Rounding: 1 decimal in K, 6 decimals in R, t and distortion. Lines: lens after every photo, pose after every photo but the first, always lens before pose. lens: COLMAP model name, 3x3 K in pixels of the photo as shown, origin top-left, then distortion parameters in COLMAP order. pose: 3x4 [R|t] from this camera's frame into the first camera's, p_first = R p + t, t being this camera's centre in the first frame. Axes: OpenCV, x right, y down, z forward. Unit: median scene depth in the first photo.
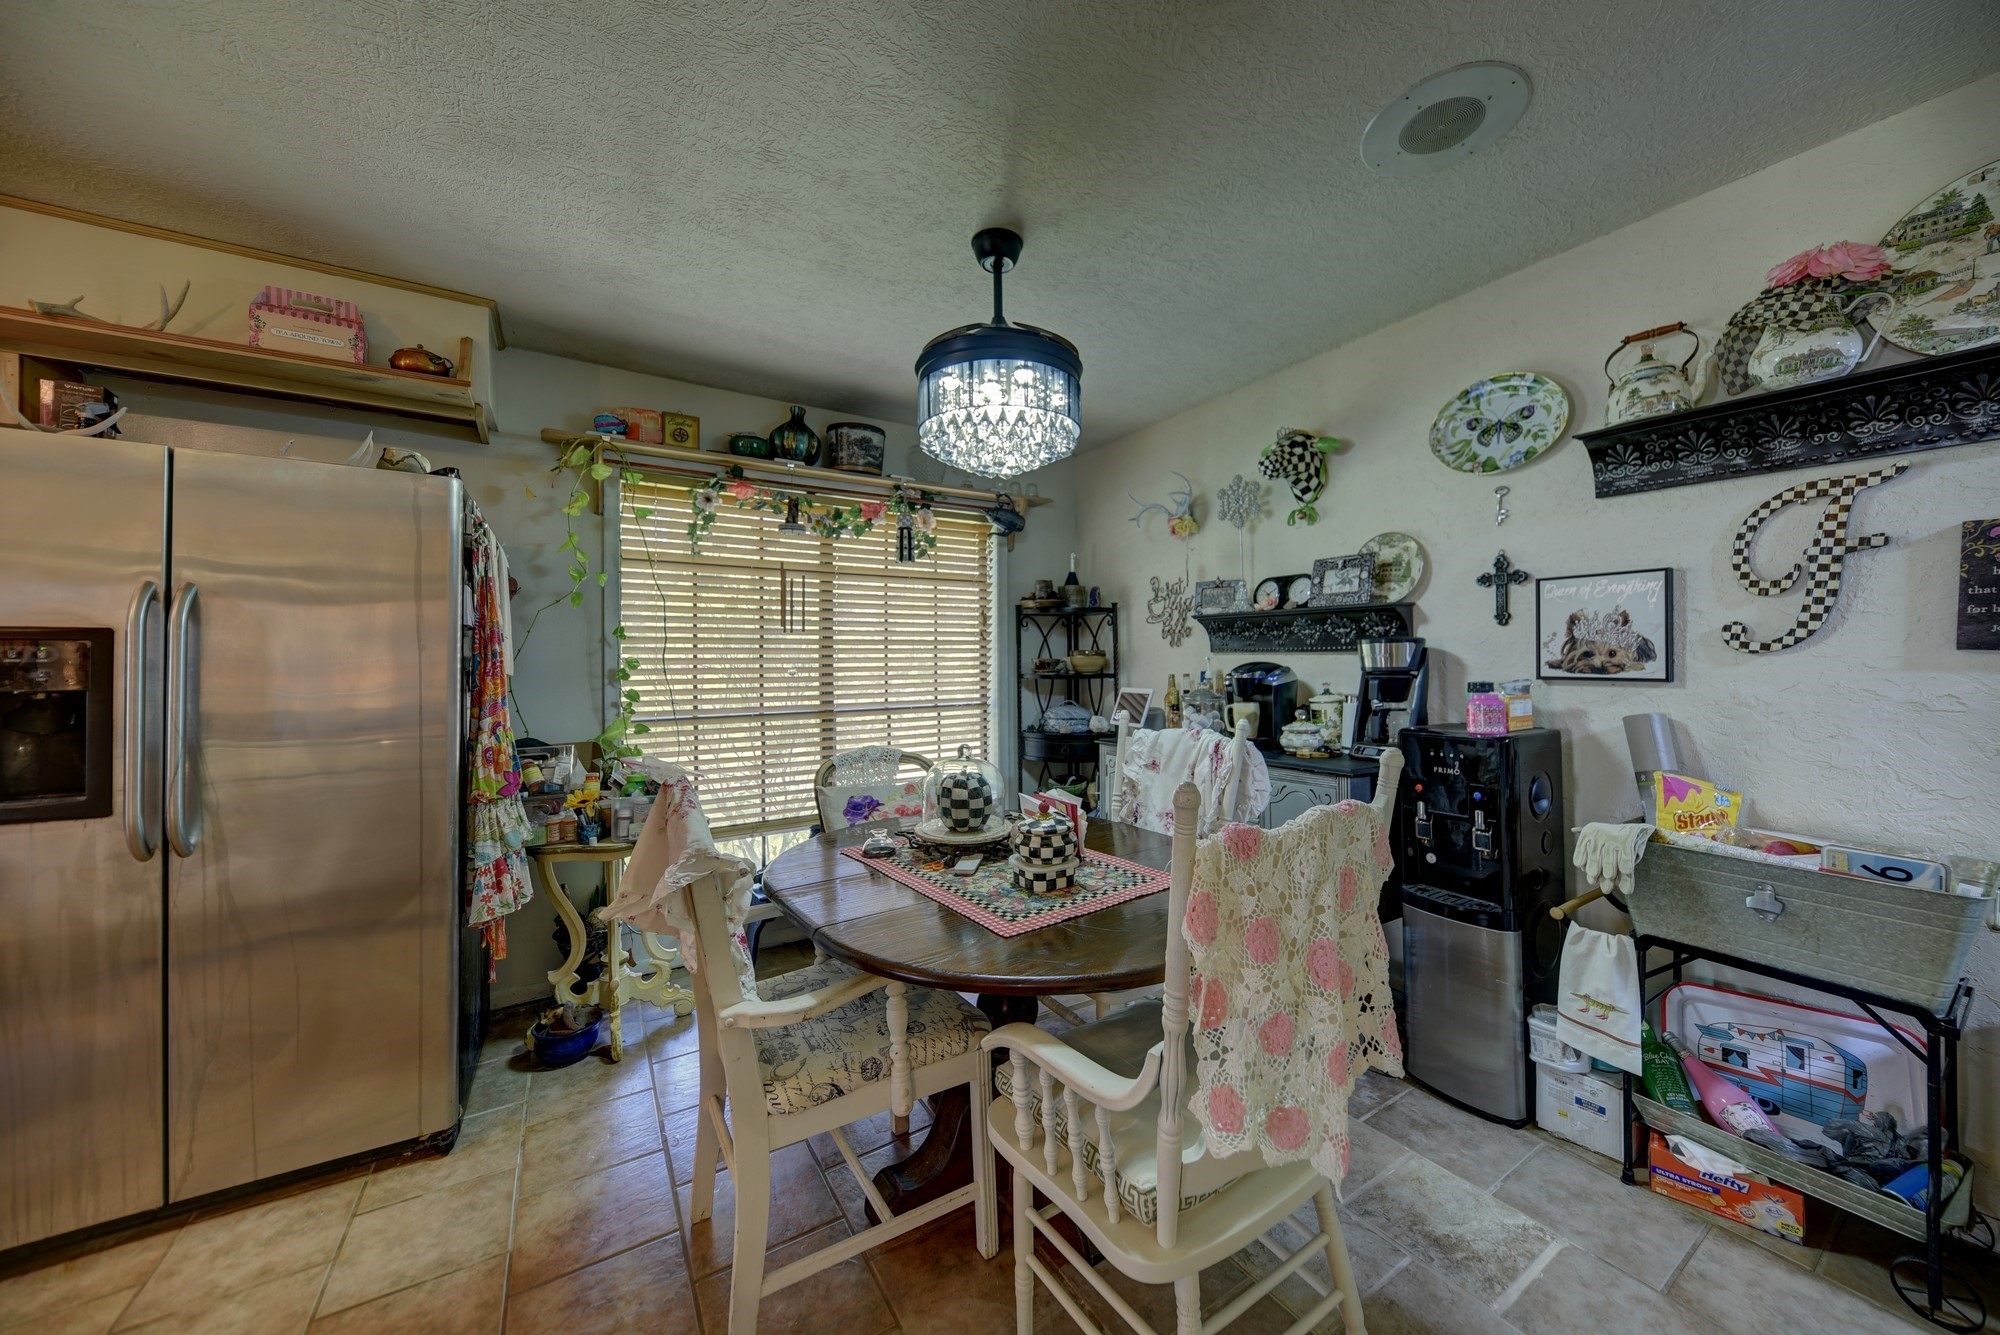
lens RADIAL K [[695.3, 0, 1025.6], [0, 695.3, 655.8], [0, 0, 1]] dist [0.002317, -0.002895]
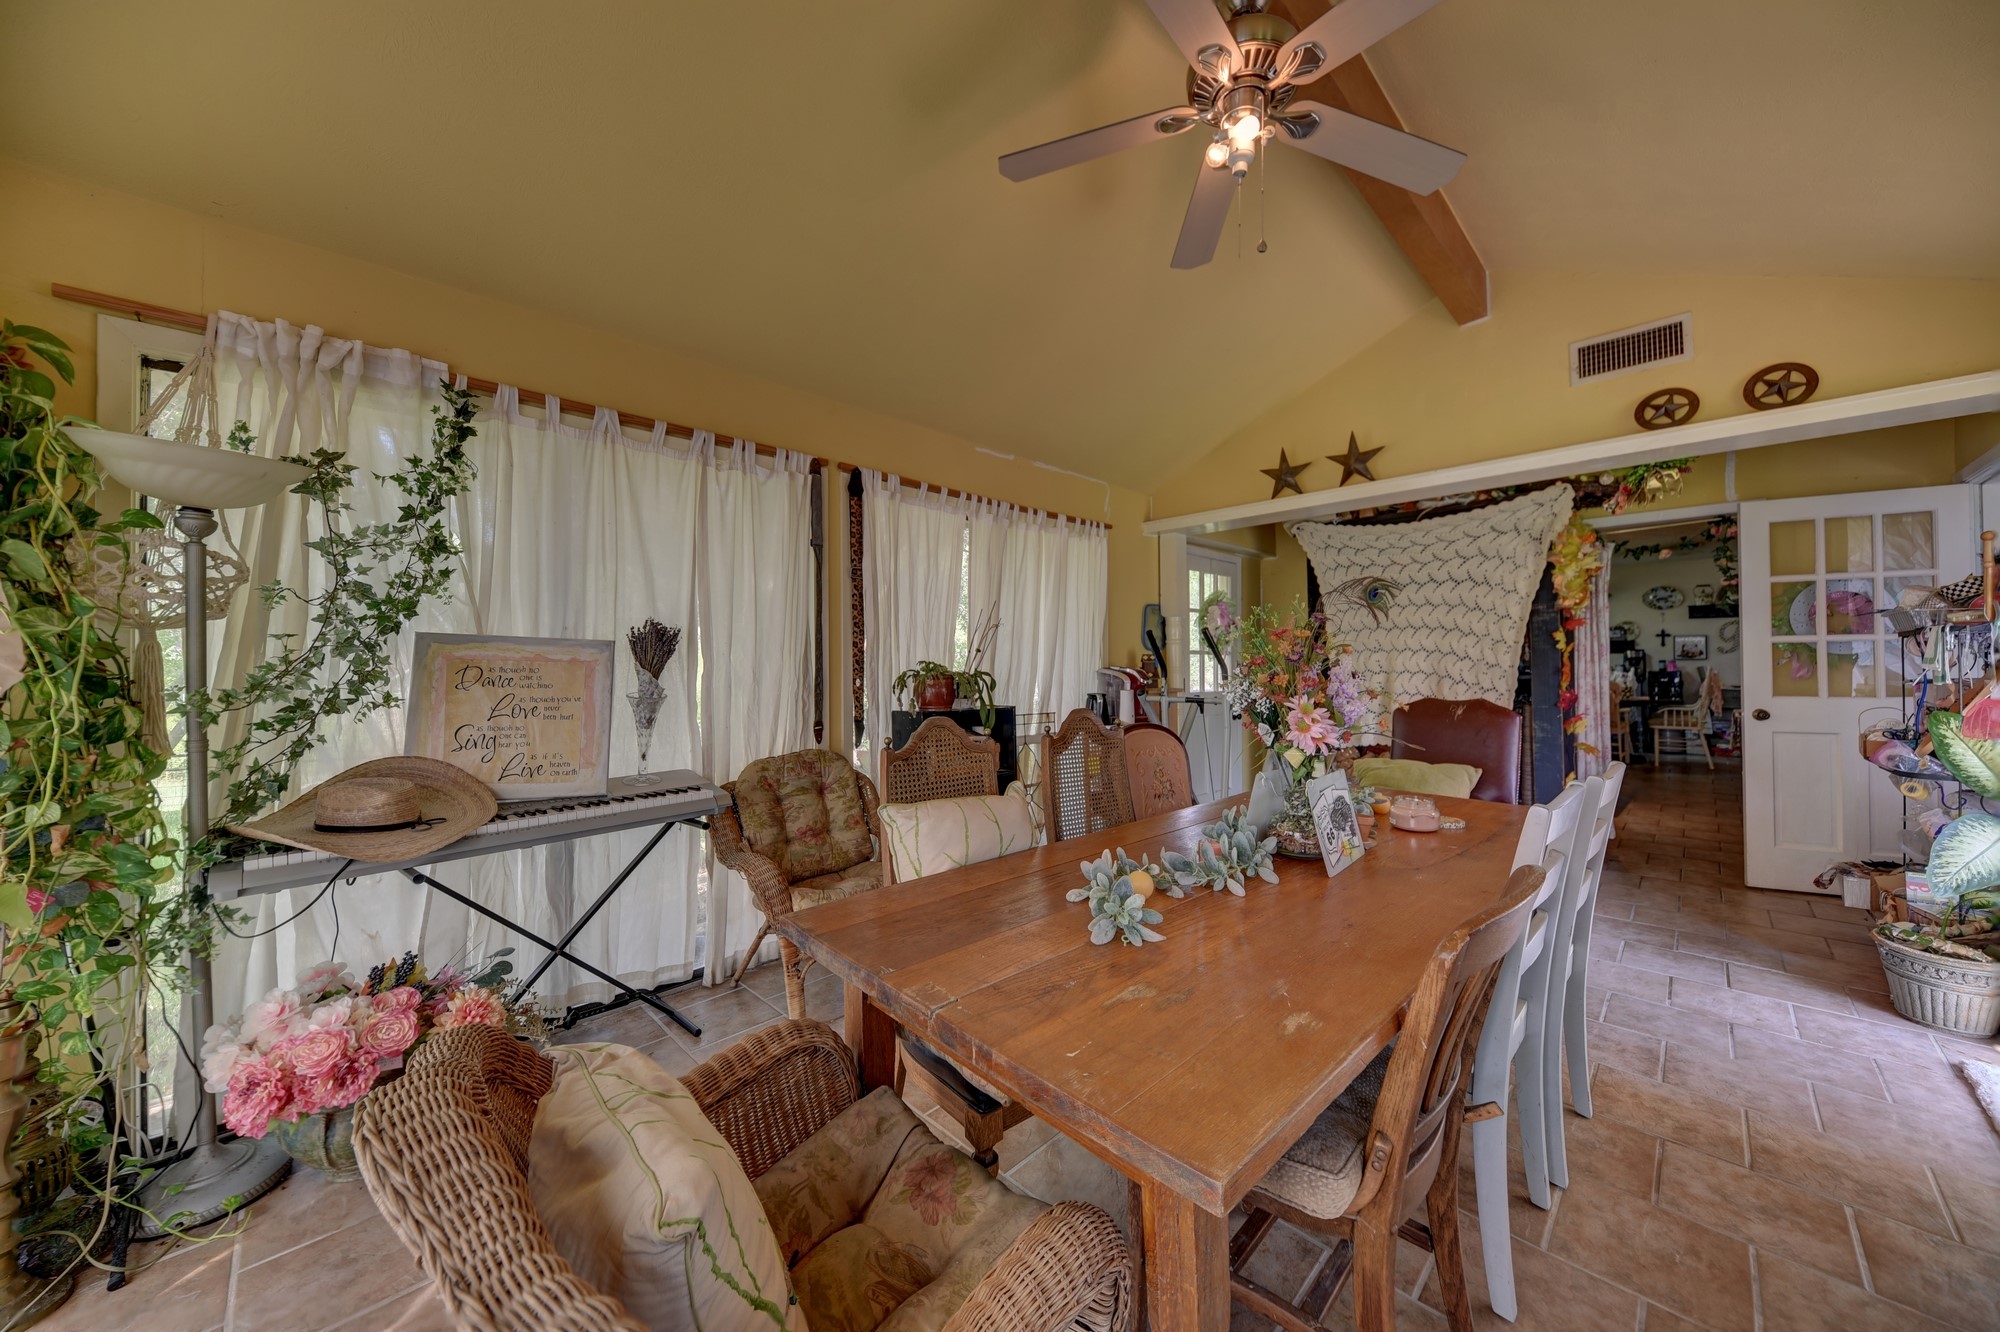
lens RADIAL K [[695.3, 0, 1025.6], [0, 695.3, 654.3], [0, 0, 1]] dist [0.002317, -0.002895]
pose [[0.978688, 0.000169, 0.205355, -4.259949], [0.001594, 0.999963, -0.008418, 0.033284], [-0.205349, 0.008566, 0.978651, -2.490595]]
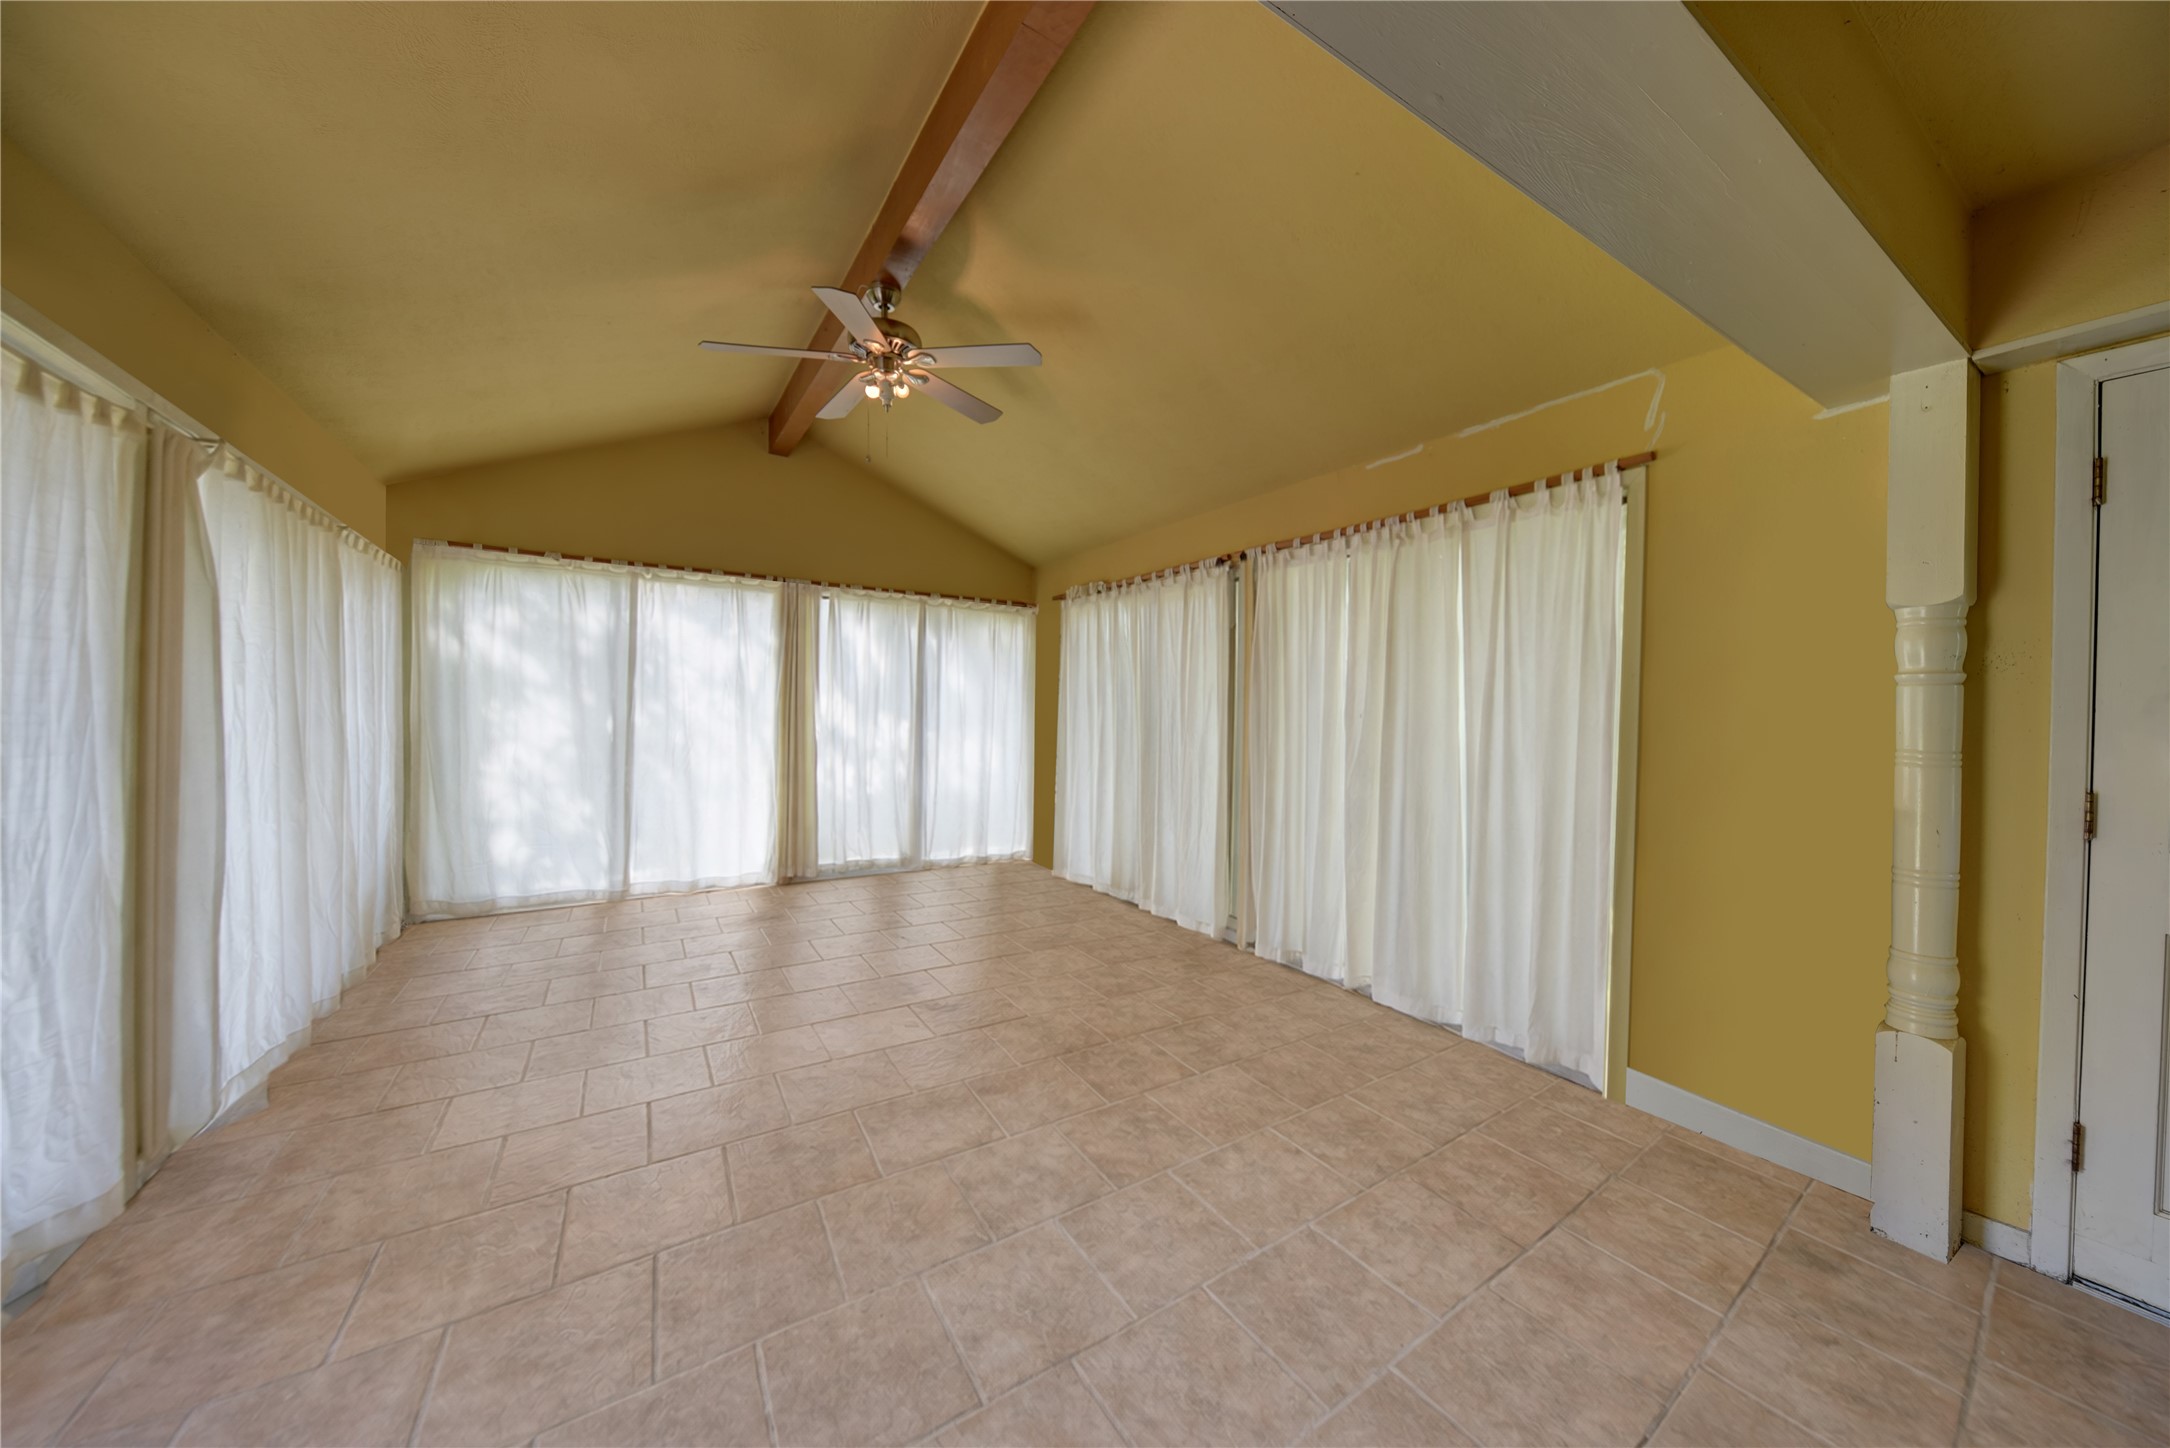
lens RADIAL K [[754.4, 0, 1112.7], [0, 754.4, 711.3], [0, 0, 1]] dist [0.002317, -0.002895]
pose [[-0.019753, -0.001918, -0.999803, -2.313087], [-0.019687, 0.999805, -0.001529, 0.028931], [0.999611, 0.019653, -0.019786, -1.180117]]
